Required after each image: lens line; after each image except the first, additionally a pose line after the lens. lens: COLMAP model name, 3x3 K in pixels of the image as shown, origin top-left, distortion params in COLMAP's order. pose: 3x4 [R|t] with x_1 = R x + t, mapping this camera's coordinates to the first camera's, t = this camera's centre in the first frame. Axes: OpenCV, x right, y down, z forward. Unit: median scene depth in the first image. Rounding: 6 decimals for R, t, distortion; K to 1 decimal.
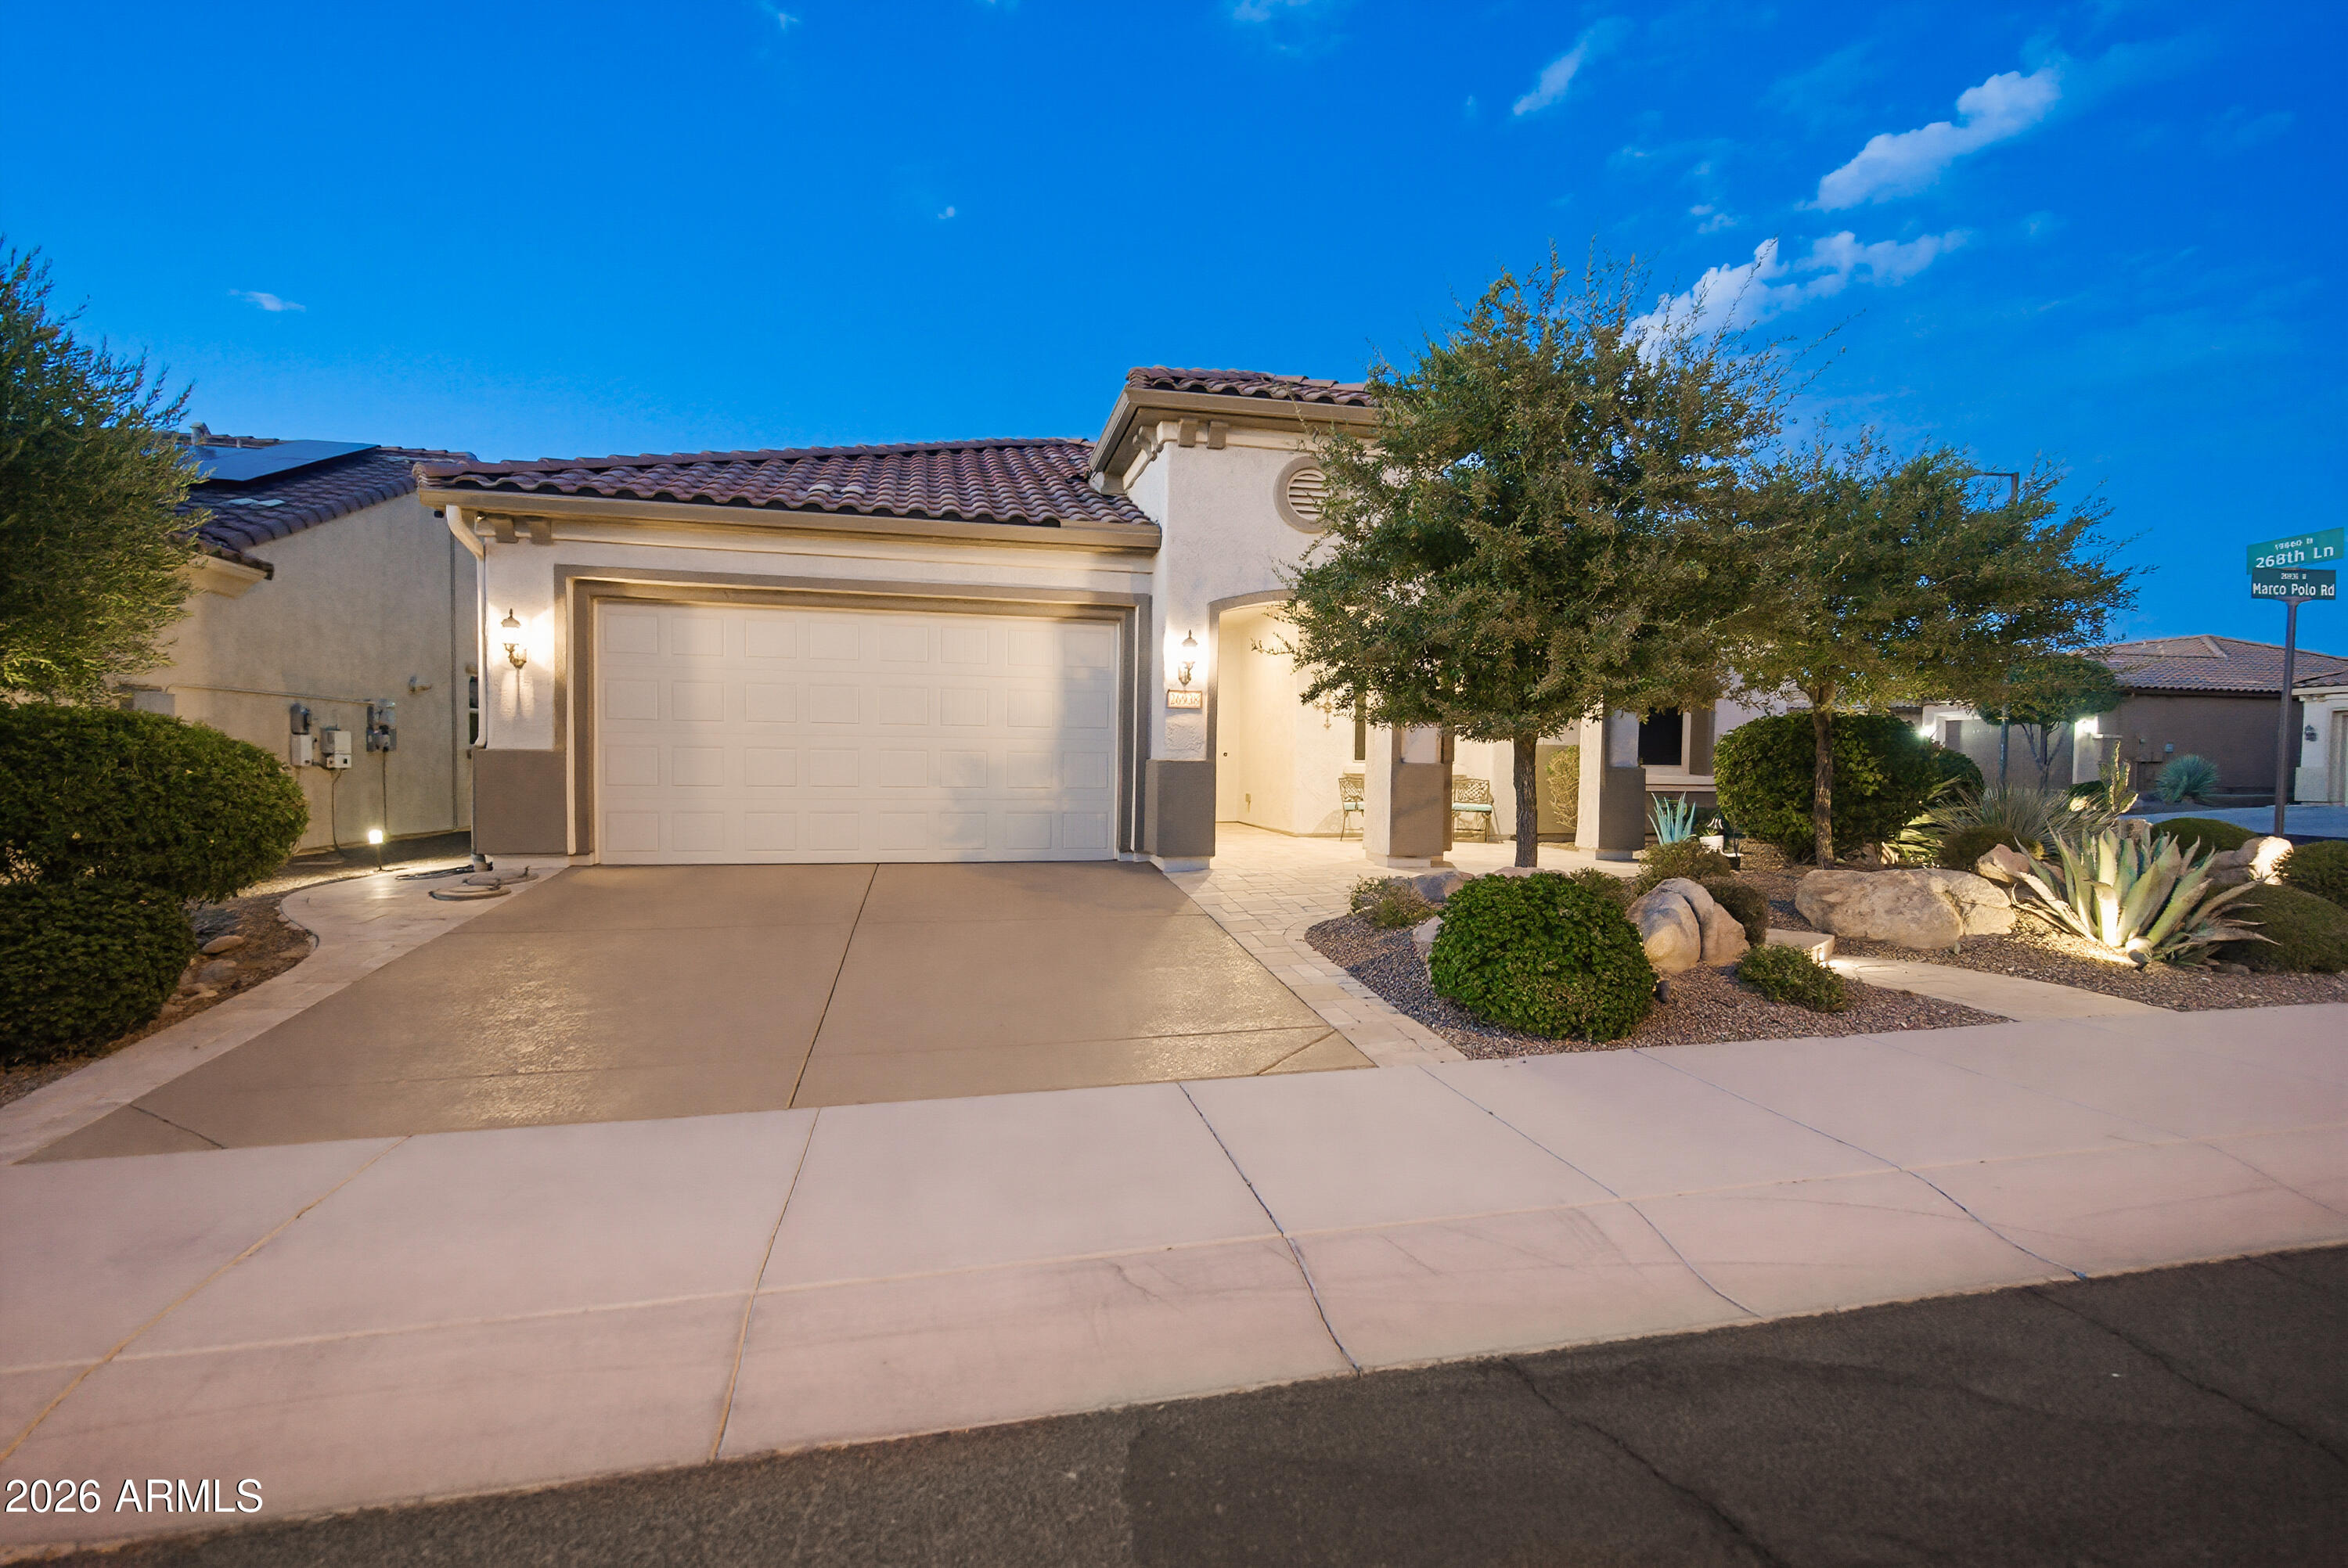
lens RADIAL K [[1092.1, 0, 1176.5], [0, 1092.1, 792.4], [0, 0, 1]] dist [0.000354, -0.000327]
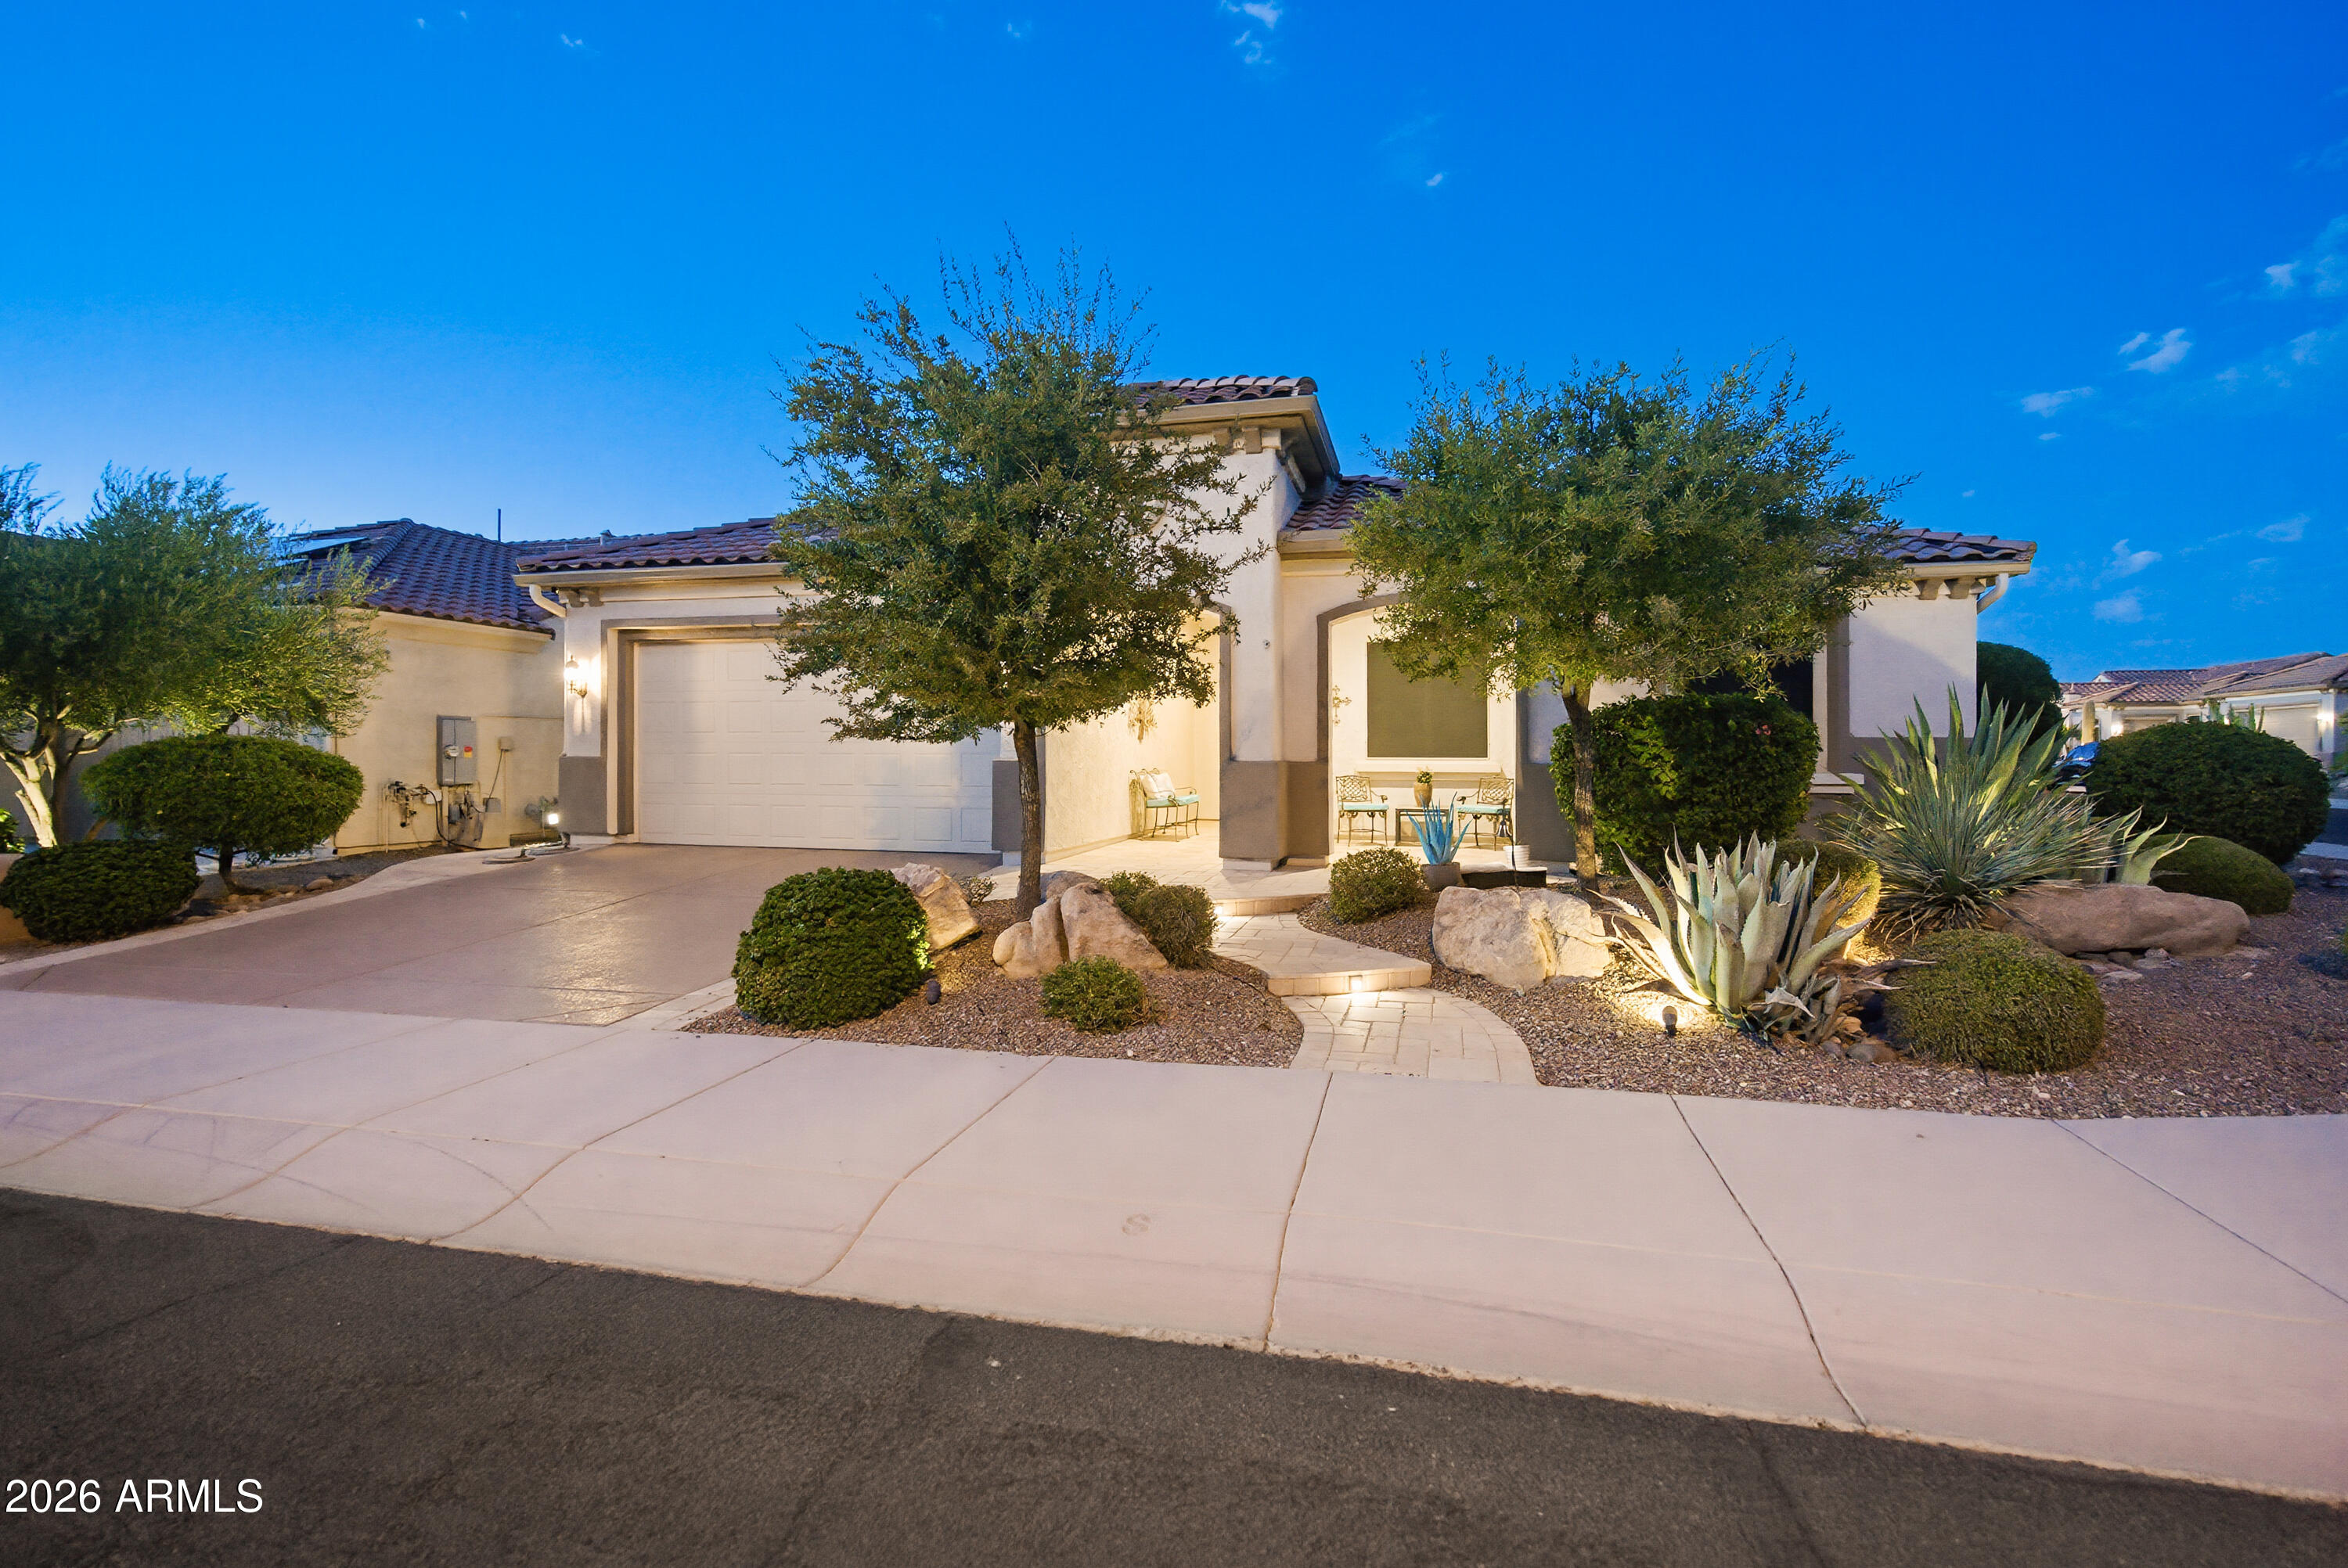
lens RADIAL K [[1092.1, 0, 1176.7], [0, 1092.1, 768.5], [0, 0, 1]] dist [0.000354, -0.000327]
pose [[0.887823, -0.002966, -0.460176, 0.687514], [-0.005981, 0.999820, -0.017983, -0.003993], [0.460147, 0.018718, 0.887645, 0.128329]]
